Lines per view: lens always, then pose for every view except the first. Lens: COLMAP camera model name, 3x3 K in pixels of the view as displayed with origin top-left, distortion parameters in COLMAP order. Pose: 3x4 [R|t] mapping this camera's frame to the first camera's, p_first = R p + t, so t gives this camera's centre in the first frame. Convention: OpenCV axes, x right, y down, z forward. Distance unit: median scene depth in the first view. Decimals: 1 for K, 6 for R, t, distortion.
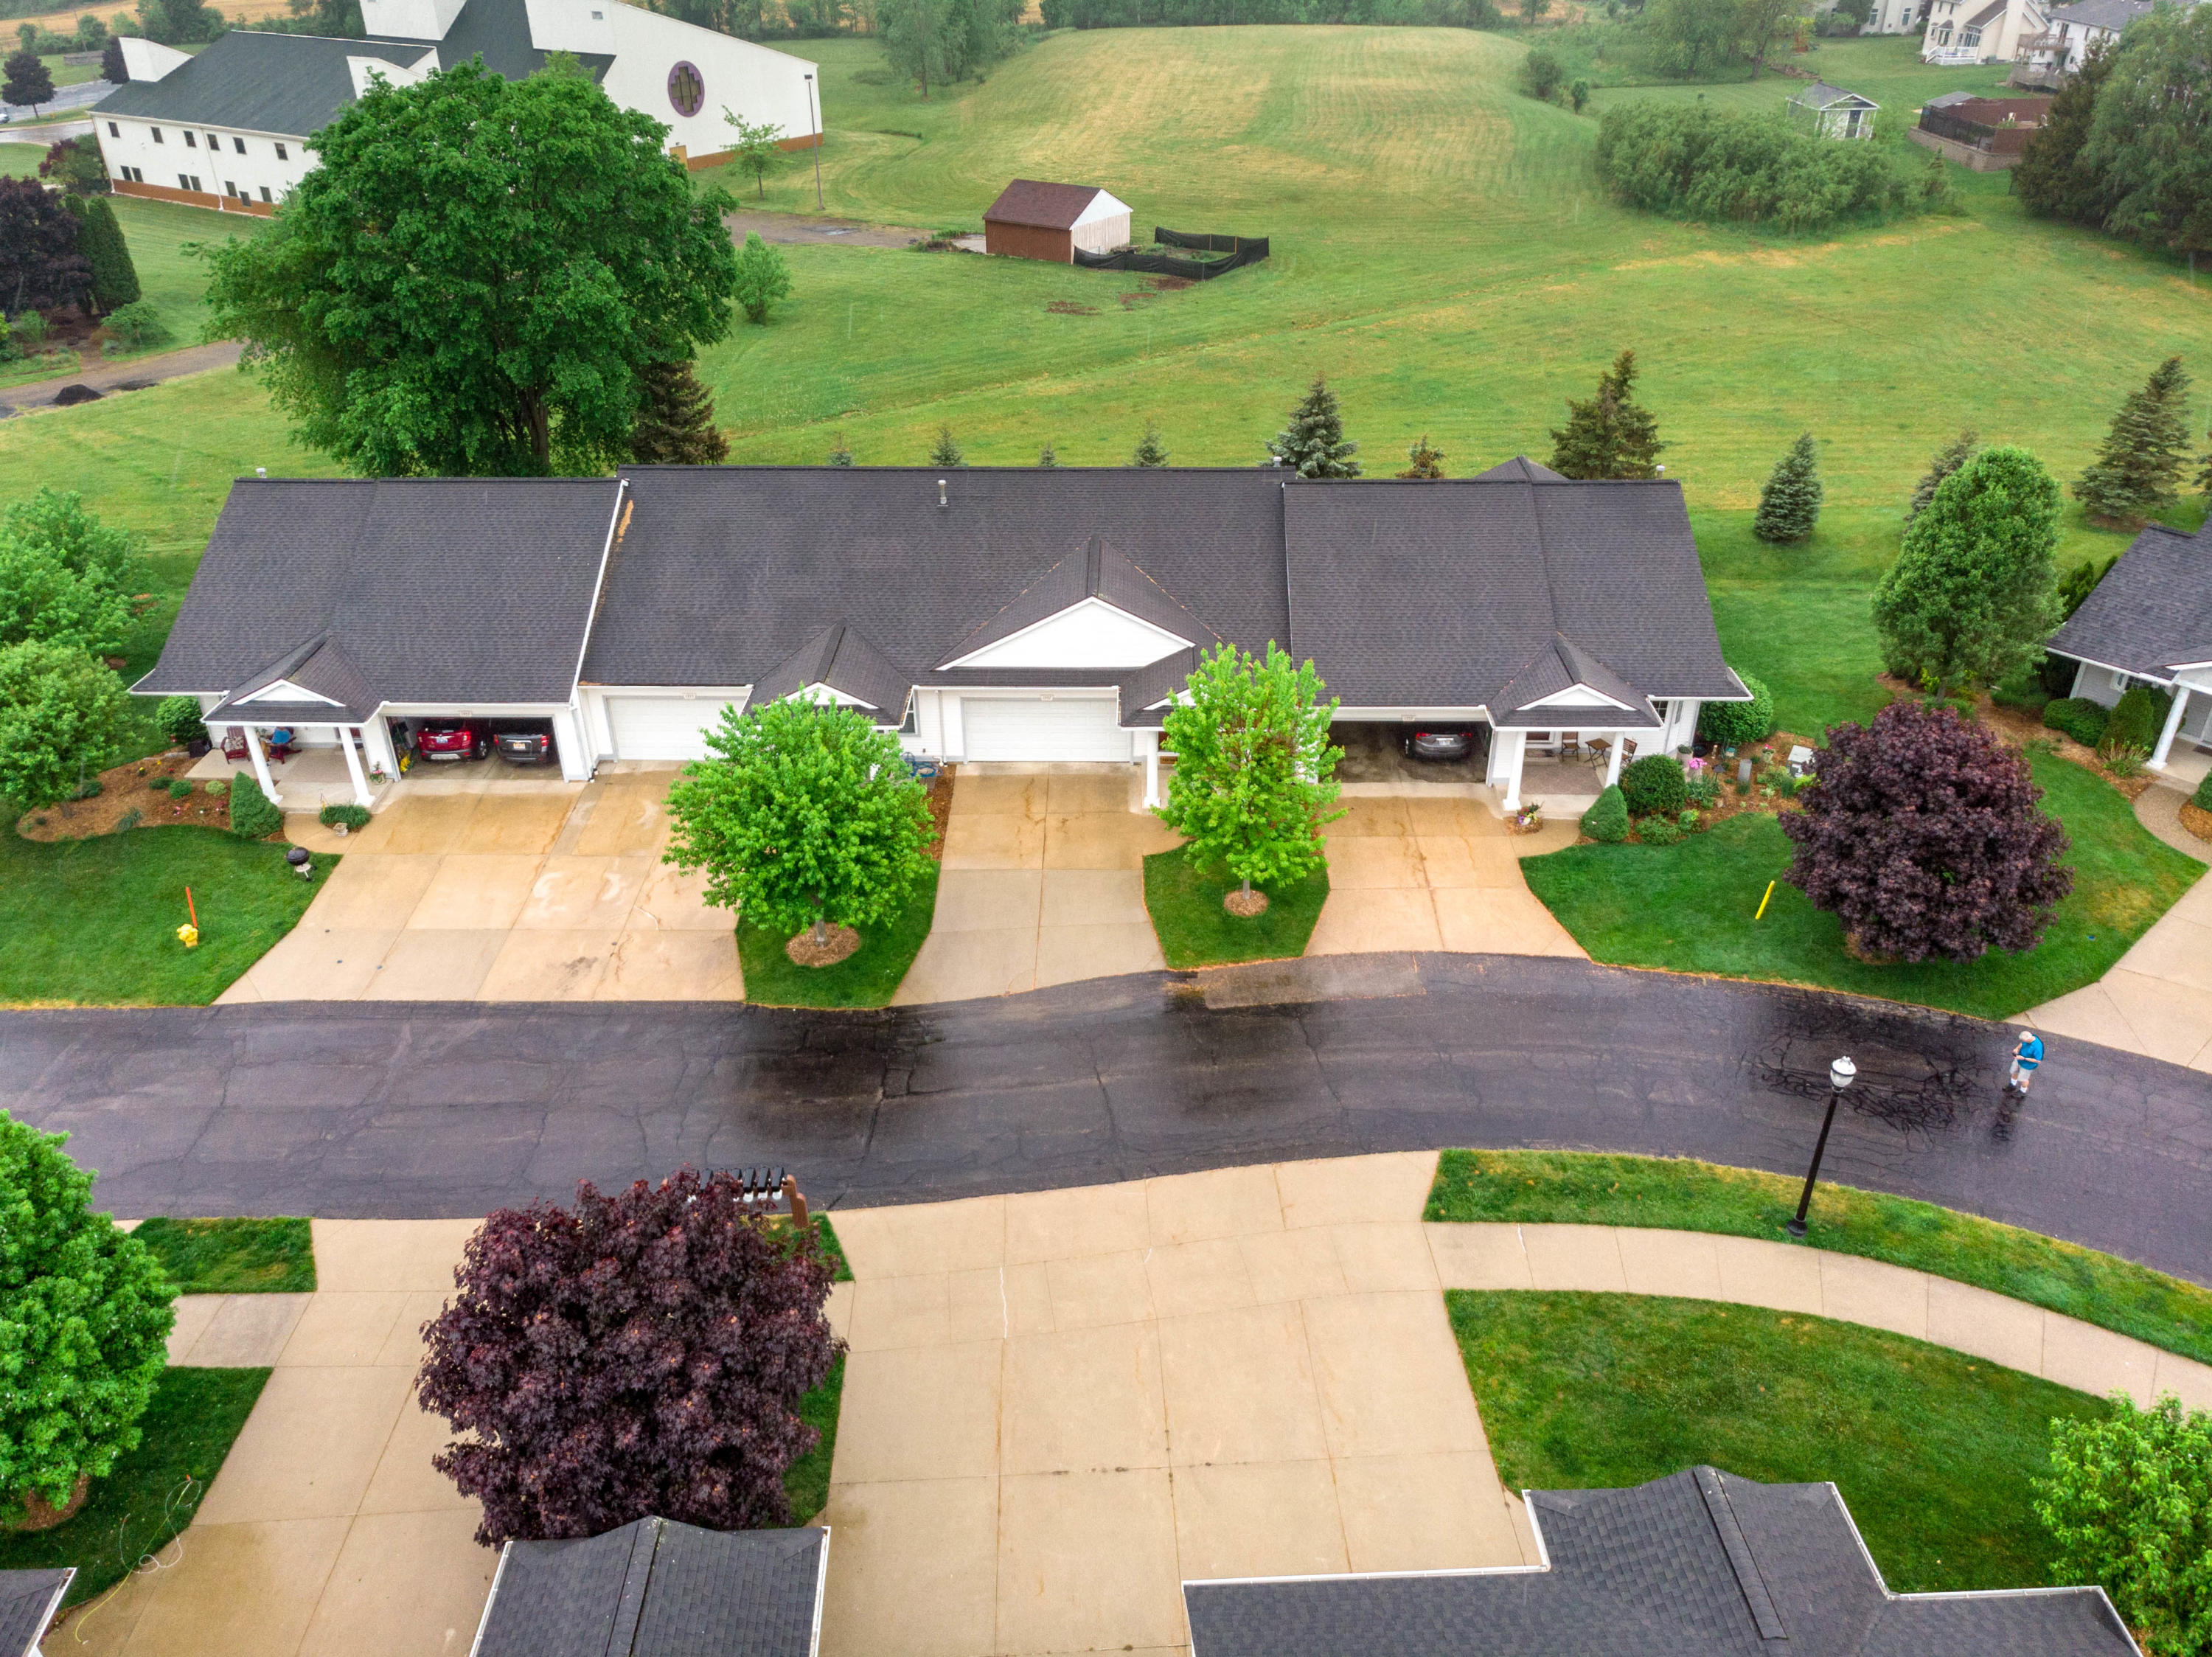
lens RADIAL K [[1504.5, 0, 1102.8], [0, 1504.5, 753.8], [0, 0, 1]] dist [0.024687, -0.001555]
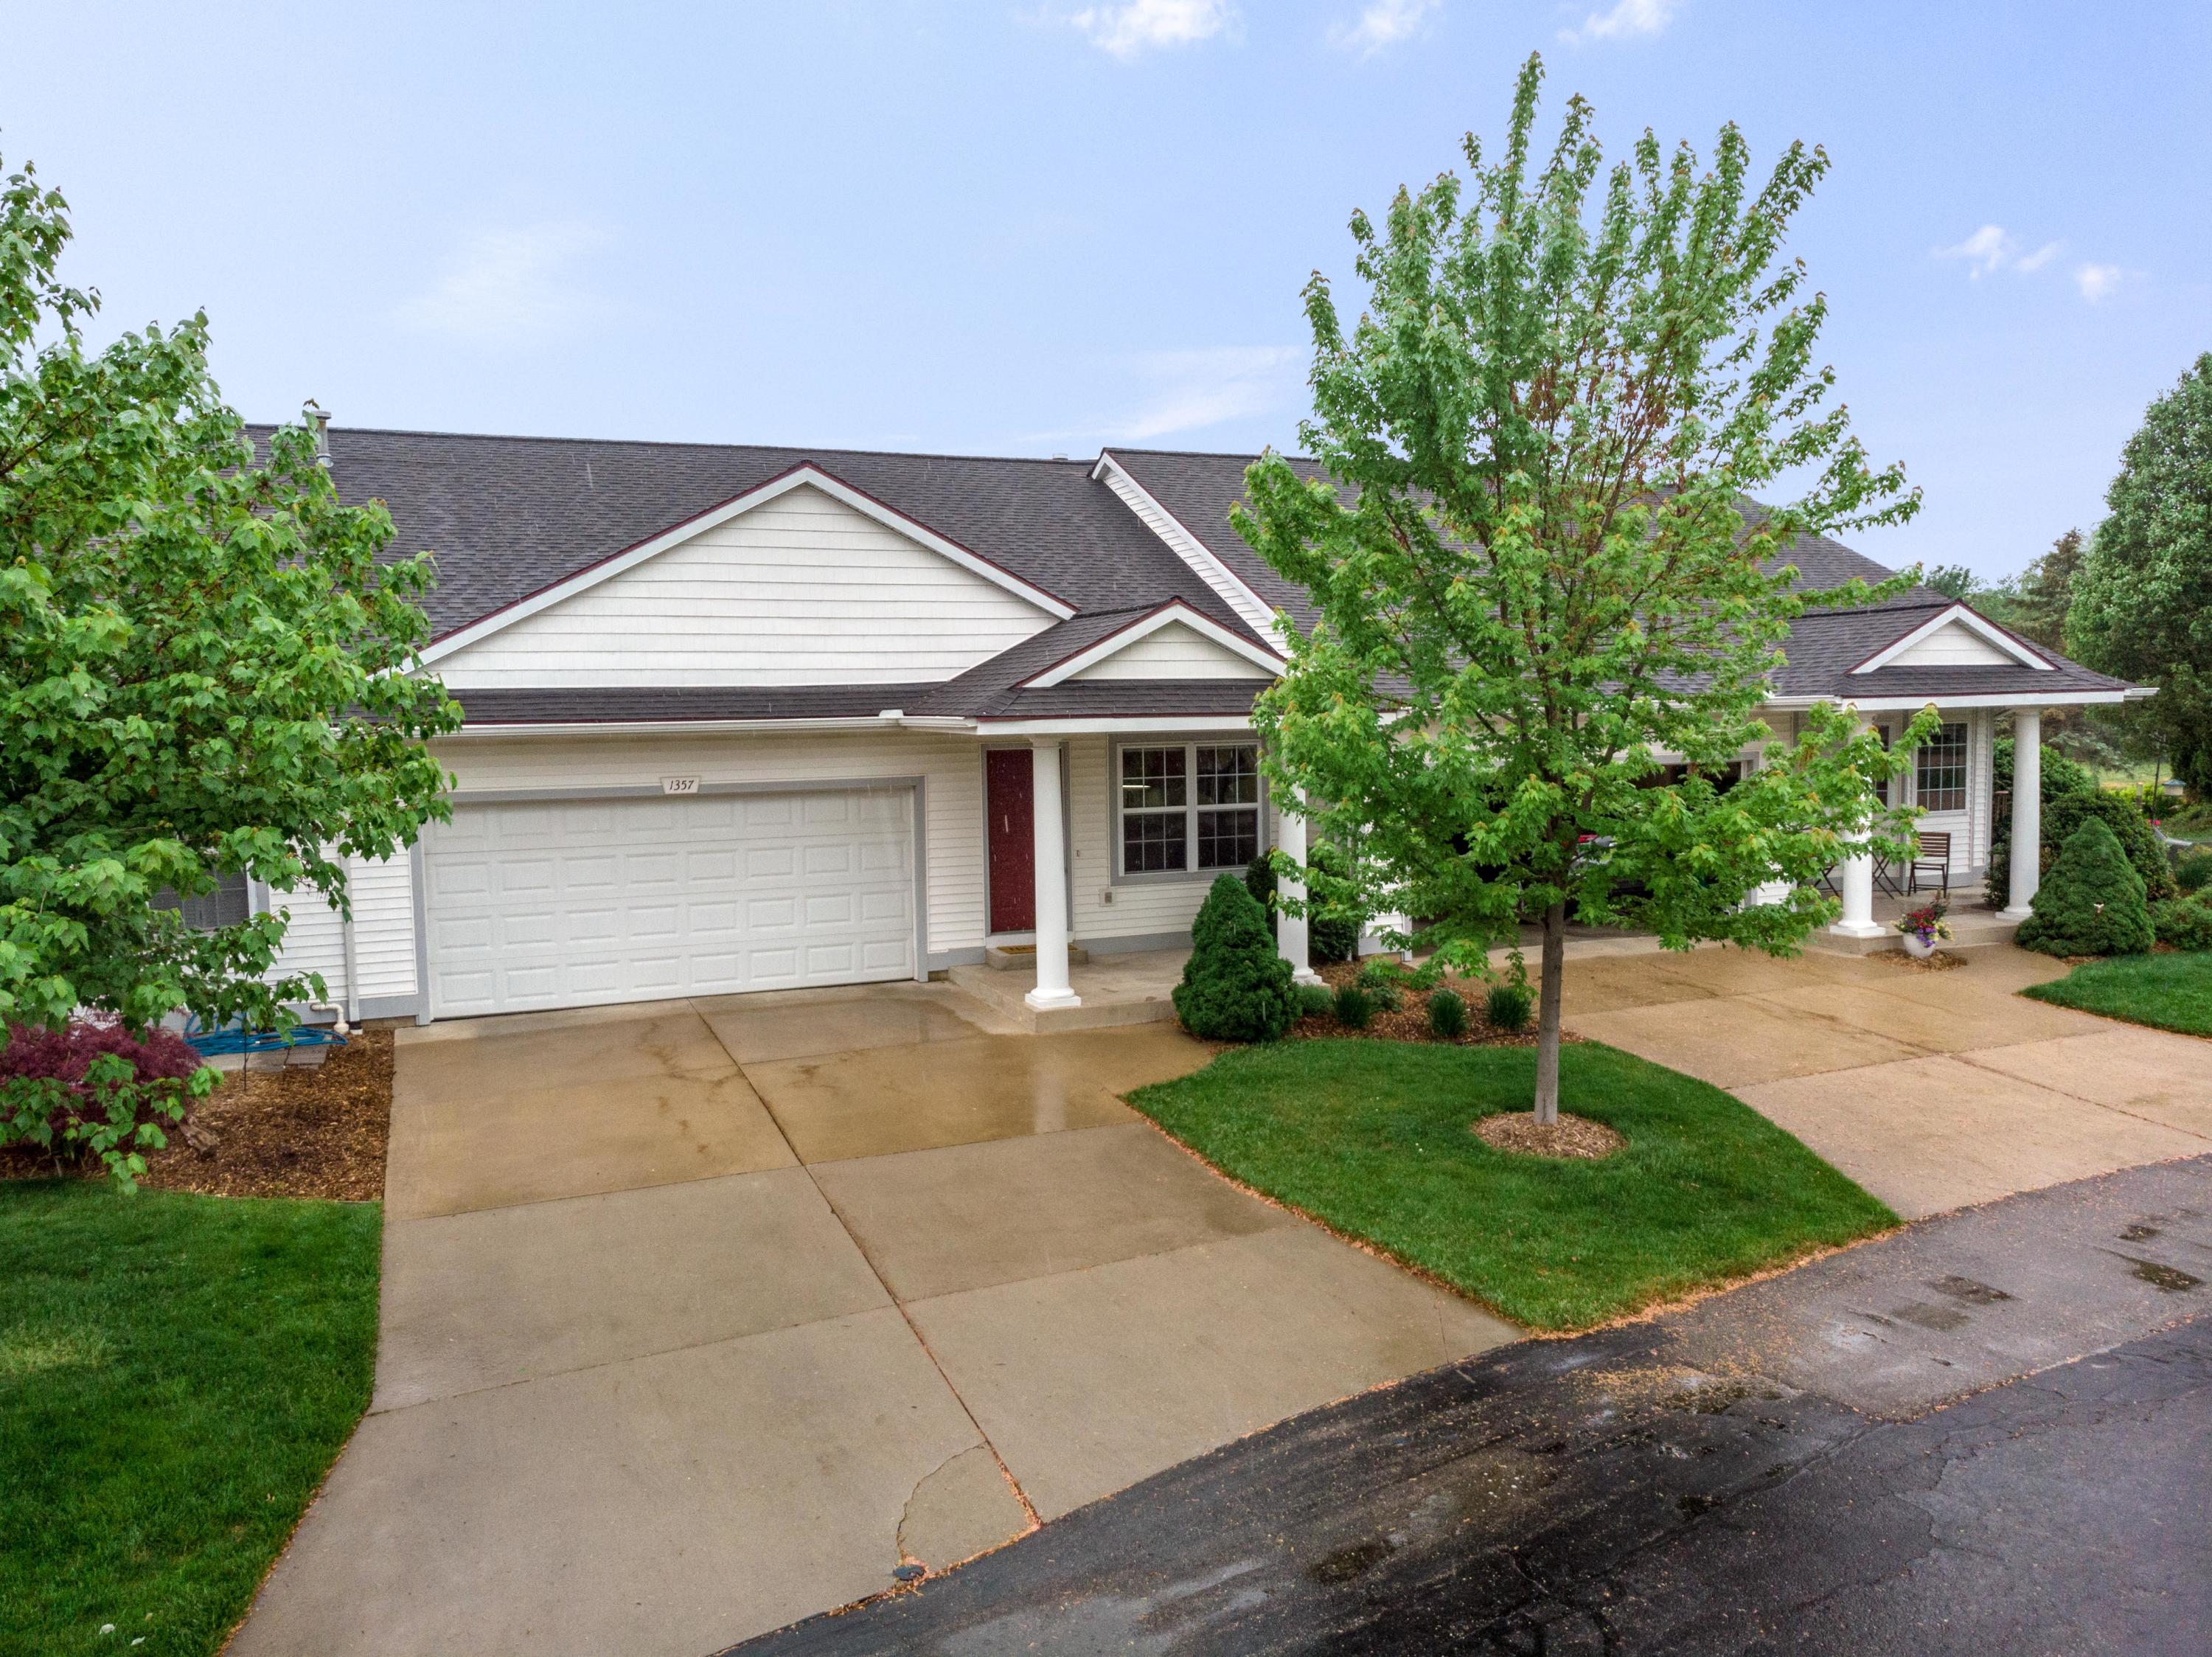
lens RADIAL K [[1567.3, 0, 1095.6], [0, 1567.3, 860.8], [0, 0, 1]] dist [0.008281, -0.001187]
pose [[0.921907, -0.048149, 0.384407, -0.088341], [0.191433, 0.919261, -0.343965, 0.121269], [-0.336809, 0.390692, 0.856691, 0.654916]]
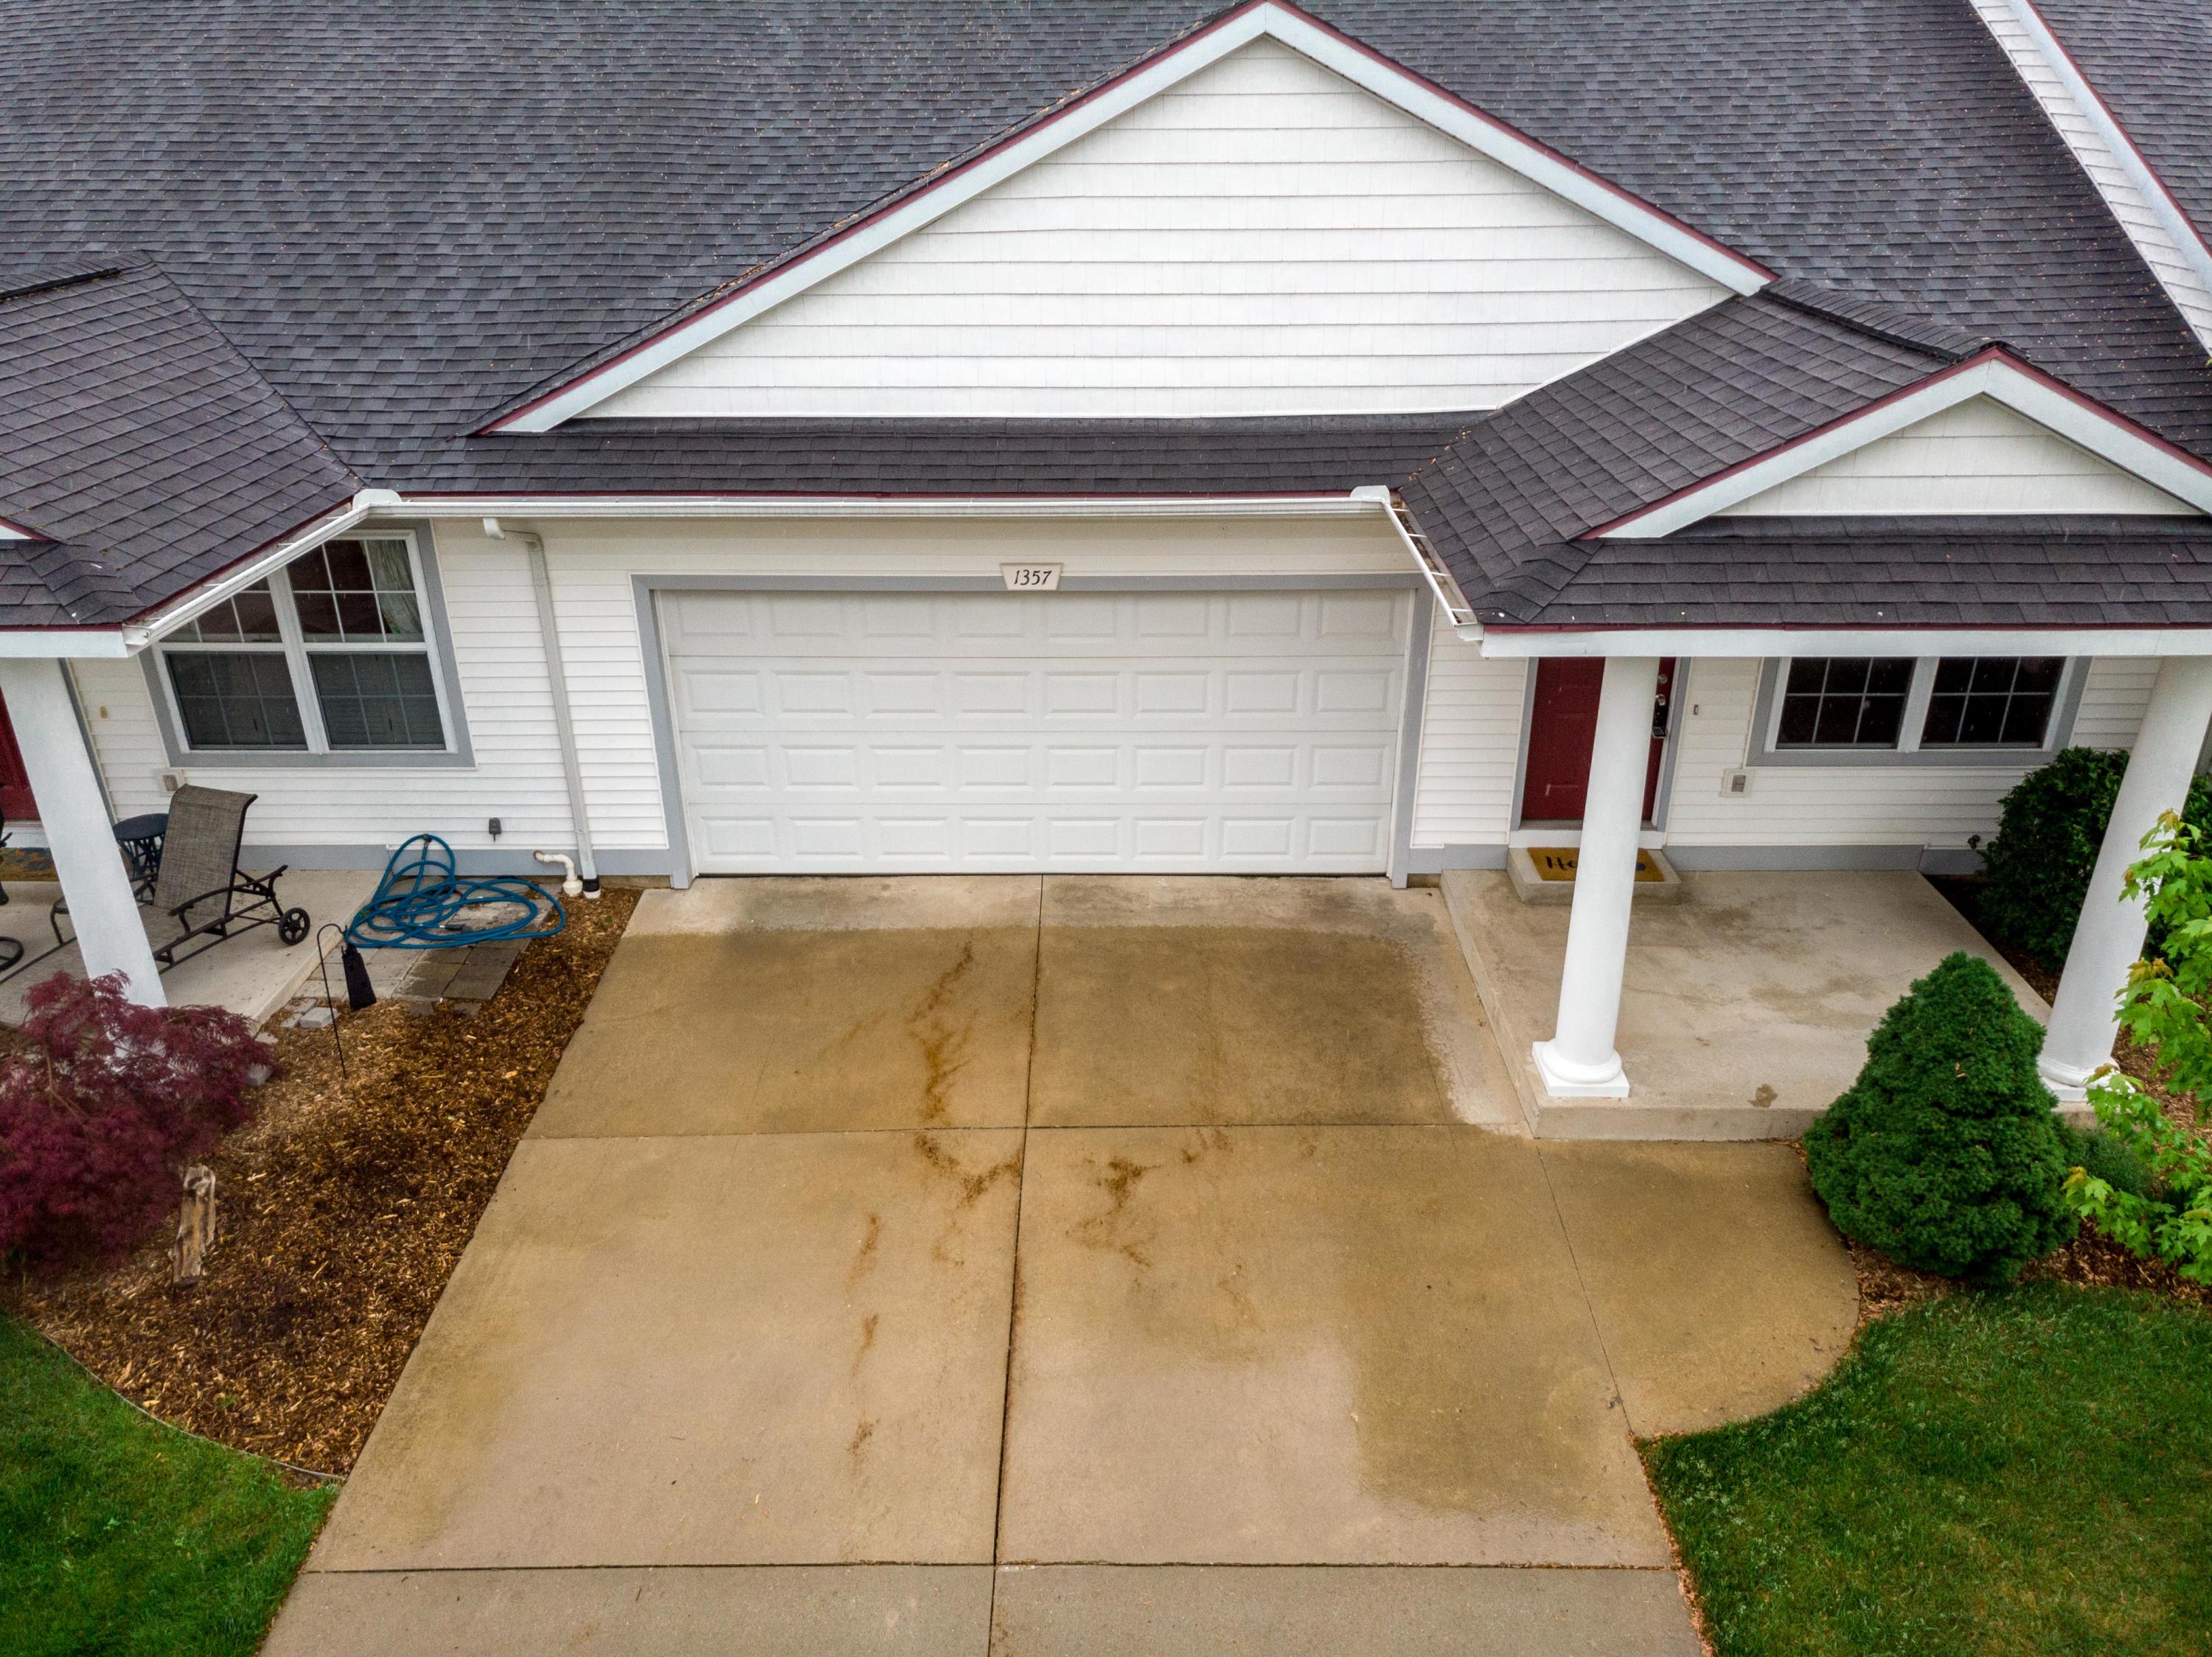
lens RADIAL K [[1604.4, 0, 1106.0], [0, 1604.4, 828.5], [0, 0, 1]] dist [0.043769, -0.008093]
pose [[0.999994, -0.003160, 0.001070, -0.026365], [0.003212, 0.998605, -0.052696, 0.011388], [-0.000902, 0.052699, 0.998610, 0.760297]]
